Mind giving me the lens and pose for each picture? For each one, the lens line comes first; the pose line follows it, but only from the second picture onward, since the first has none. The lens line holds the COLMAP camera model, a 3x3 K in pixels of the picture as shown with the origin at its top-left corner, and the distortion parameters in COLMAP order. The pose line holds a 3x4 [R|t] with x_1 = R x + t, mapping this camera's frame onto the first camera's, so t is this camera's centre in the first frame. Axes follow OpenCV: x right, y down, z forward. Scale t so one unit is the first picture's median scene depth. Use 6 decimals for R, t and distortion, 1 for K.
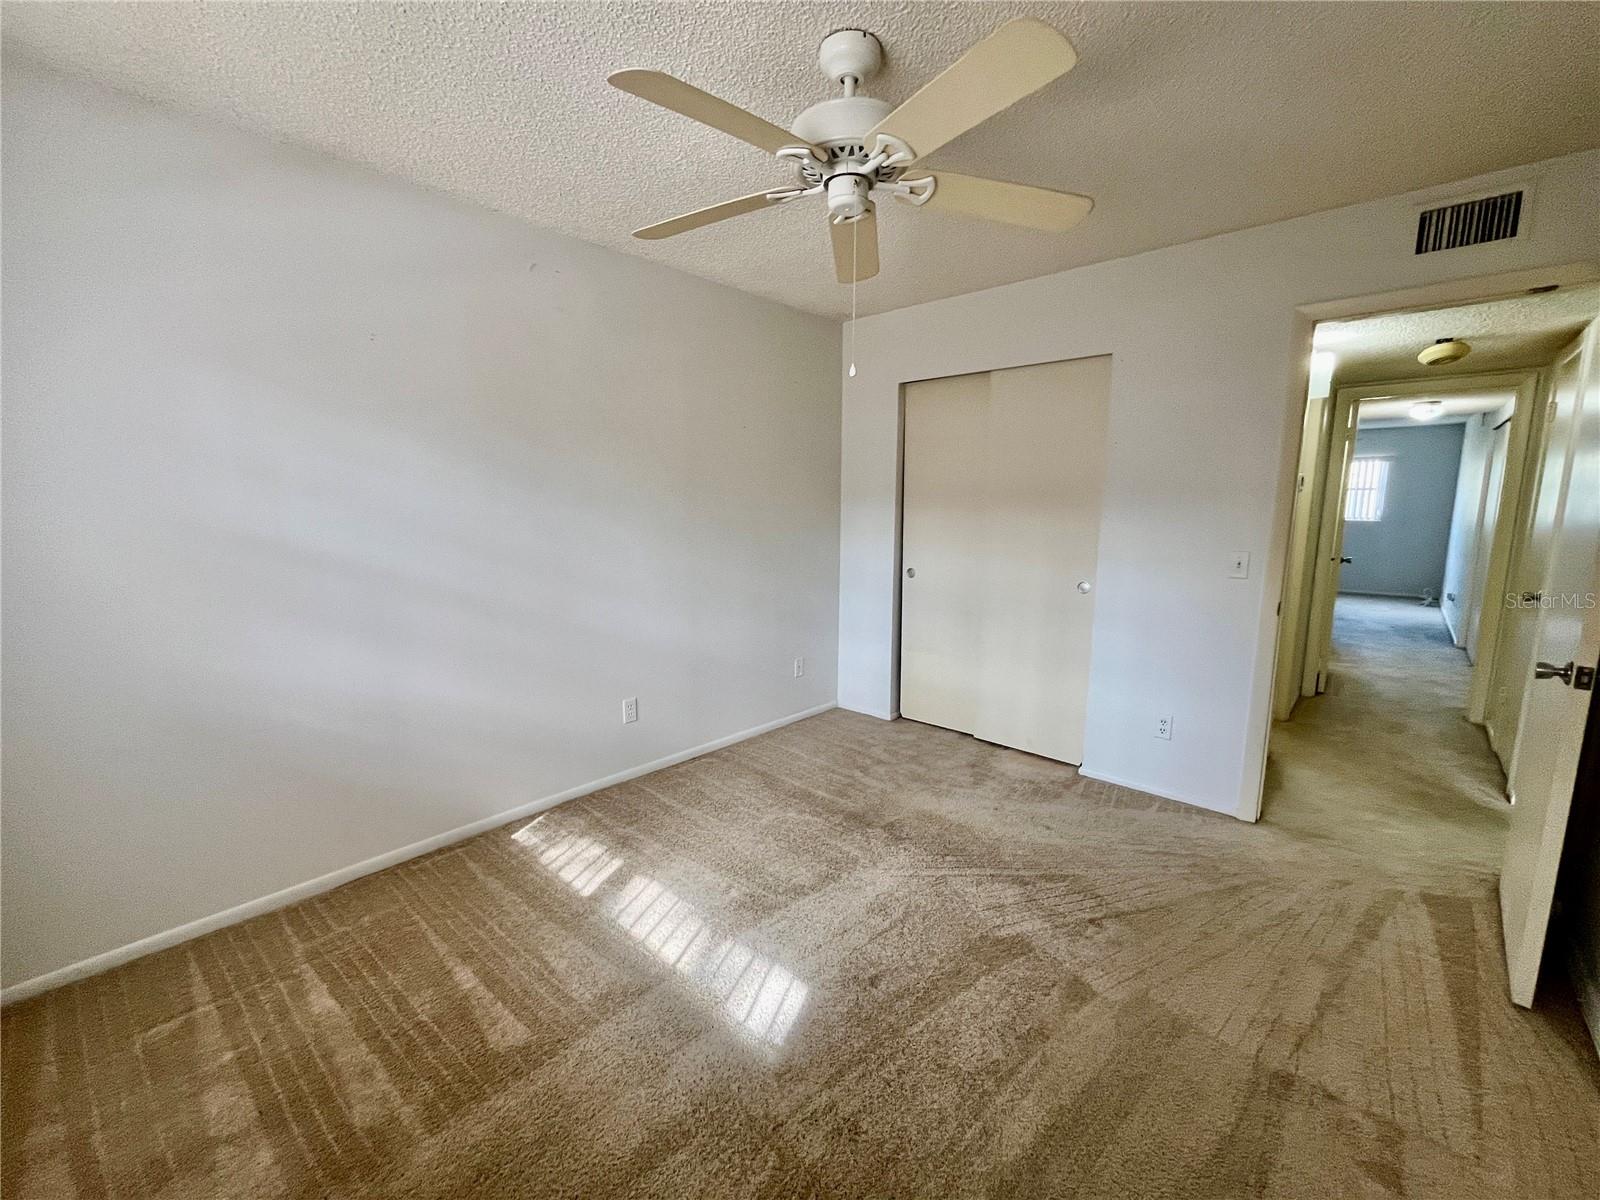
lens RADIAL K [[644.1, 0, 797.0], [0, 644.1, 597.6], [0, 0, 1]] dist [-0.001943, -0.000718]
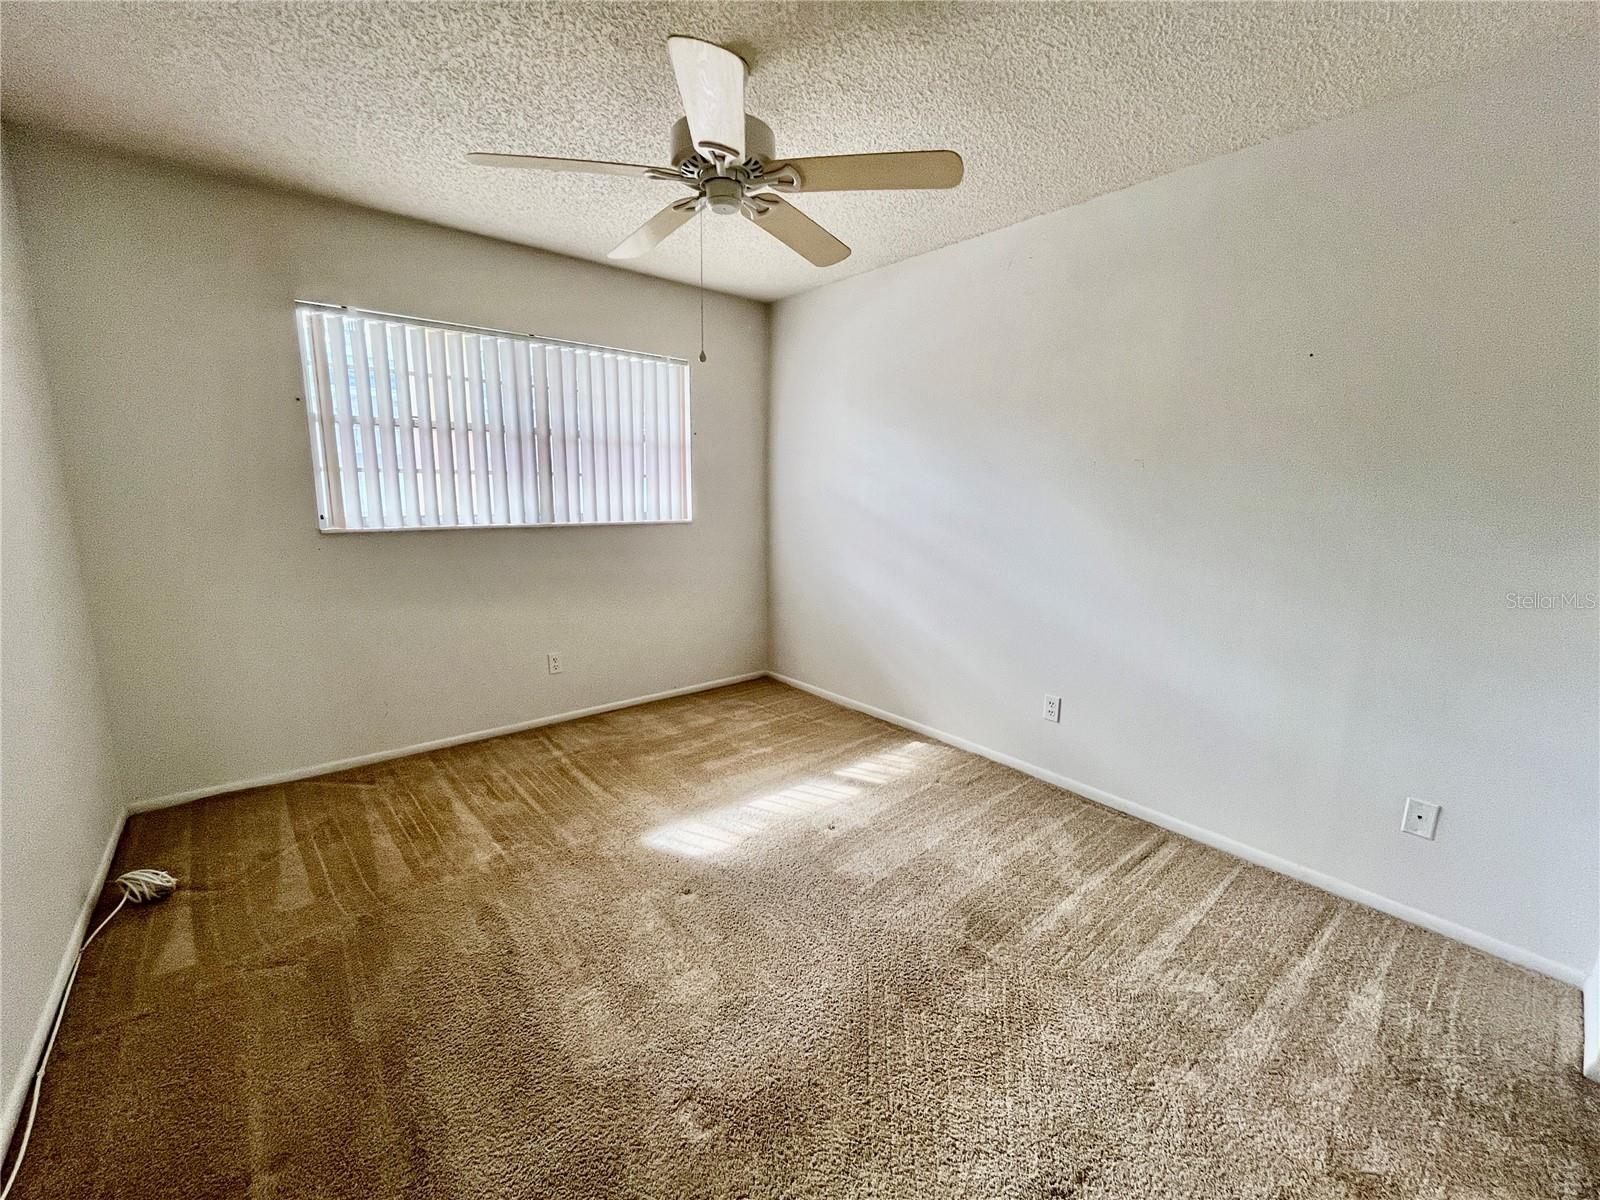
lens RADIAL K [[644.1, 0, 797.0], [0, 644.1, 597.6], [0, 0, 1]] dist [-0.001943, -0.000718]
pose [[-0.081288, 0.178691, -0.980542, 0.935518], [-0.183255, 0.964346, 0.190932, -0.127539], [0.979699, 0.195210, -0.045643, 0.935670]]
